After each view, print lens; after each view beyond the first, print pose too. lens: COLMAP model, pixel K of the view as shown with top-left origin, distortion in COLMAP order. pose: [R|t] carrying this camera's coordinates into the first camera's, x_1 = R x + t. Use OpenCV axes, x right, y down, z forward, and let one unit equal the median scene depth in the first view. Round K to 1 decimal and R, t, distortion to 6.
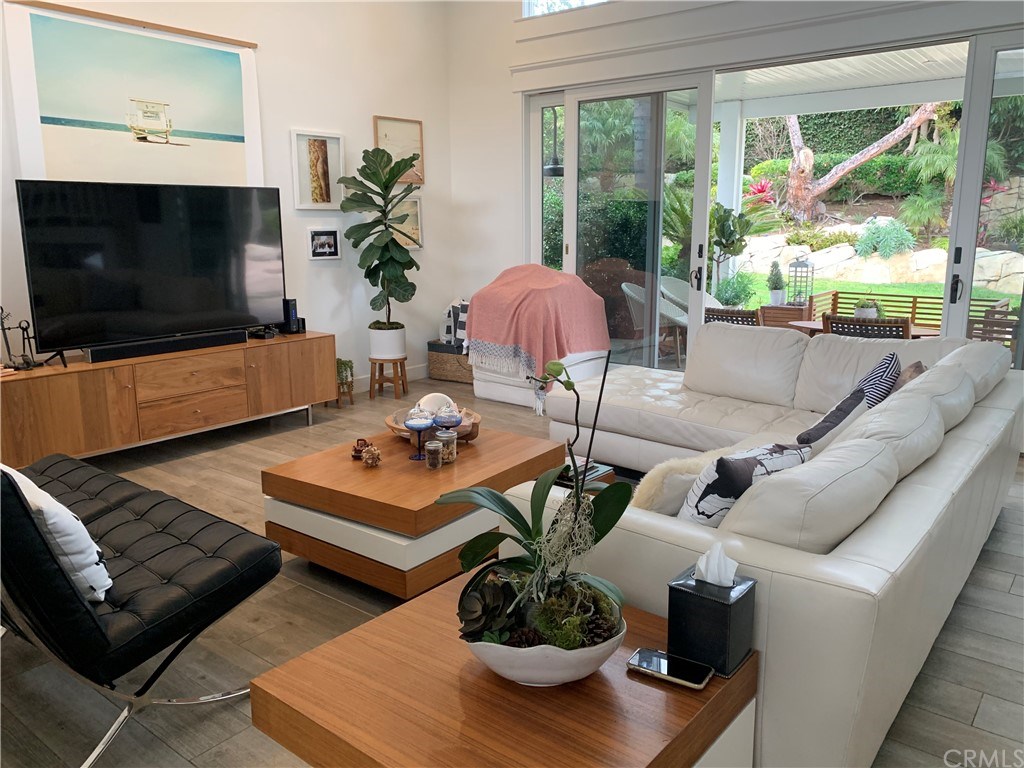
lens RADIAL K [[816.8, 0, 512.0], [0, 816.8, 384.0], [0, 0, 1]] dist [0.017281, 0.000987]
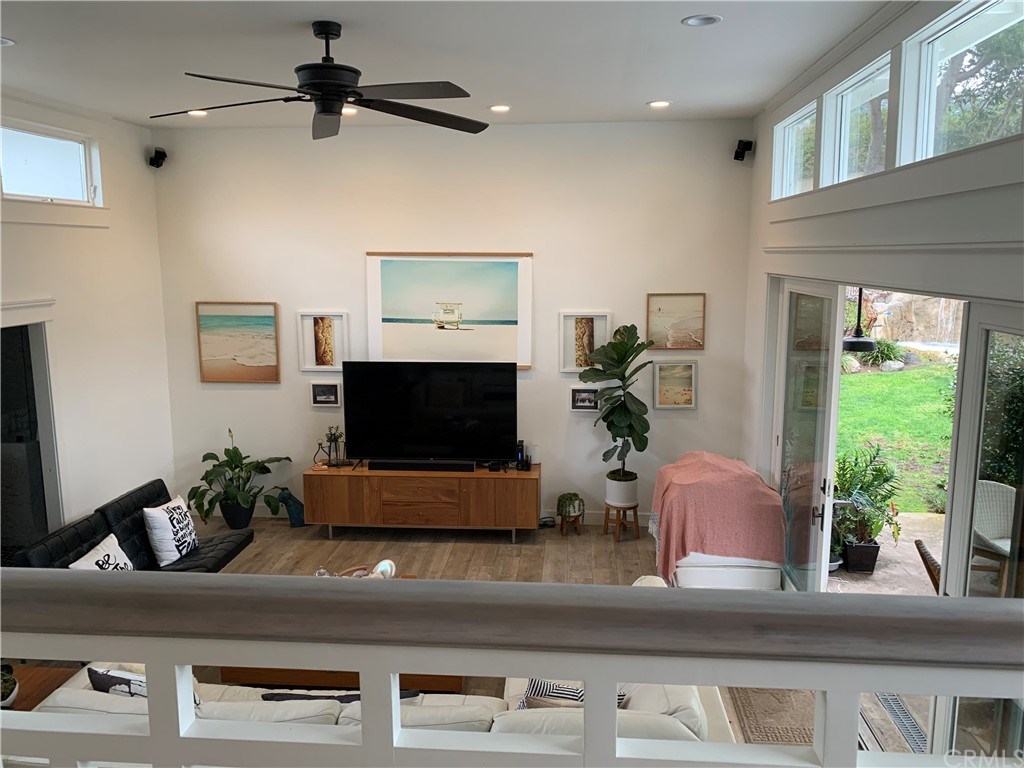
lens RADIAL K [[816.8, 0, 512.0], [0, 816.8, 384.0], [0, 0, 1]] dist [0.017281, 0.000987]
pose [[0.570429, 0.134642, -0.810236, 0.775001], [-0.159435, 0.985860, 0.051580, -0.266093], [0.805724, 0.099757, 0.583829, 0.214627]]
